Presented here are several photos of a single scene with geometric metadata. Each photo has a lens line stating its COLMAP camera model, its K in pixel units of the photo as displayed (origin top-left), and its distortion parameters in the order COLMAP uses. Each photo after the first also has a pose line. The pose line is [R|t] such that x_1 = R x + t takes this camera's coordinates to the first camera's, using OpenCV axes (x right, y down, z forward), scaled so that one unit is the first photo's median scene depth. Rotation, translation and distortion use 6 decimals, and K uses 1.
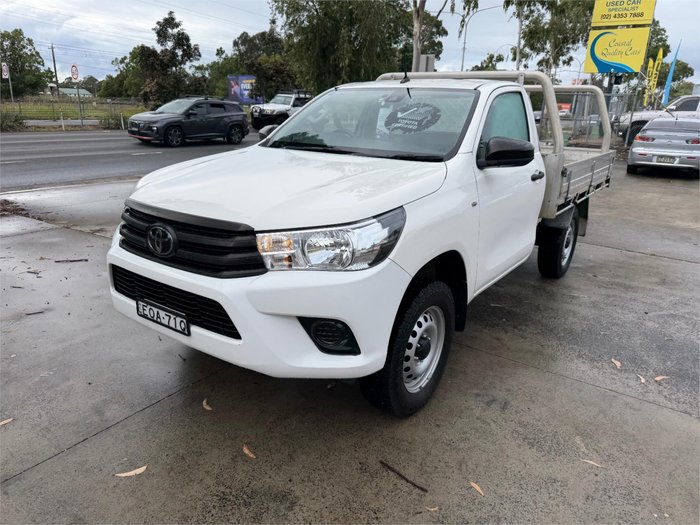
lens RADIAL K [[495.4, 0, 345.1], [0, 495.4, 264.2], [0, 0, 1]] dist [0.001811, -0.011594]
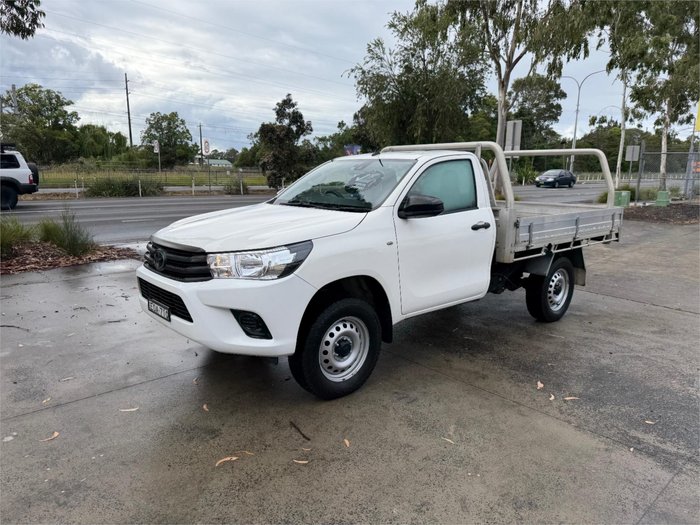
lens RADIAL K [[490.3, 0, 345.2], [0, 490.3, 266.1], [0, 0, 1]] dist [0.040004, -0.059182]
pose [[0.973459, 0.023734, -0.227627, 0.247565], [-0.050469, 0.992385, -0.112360, 0.052541], [0.223227, 0.120866, 0.967244, -0.168388]]
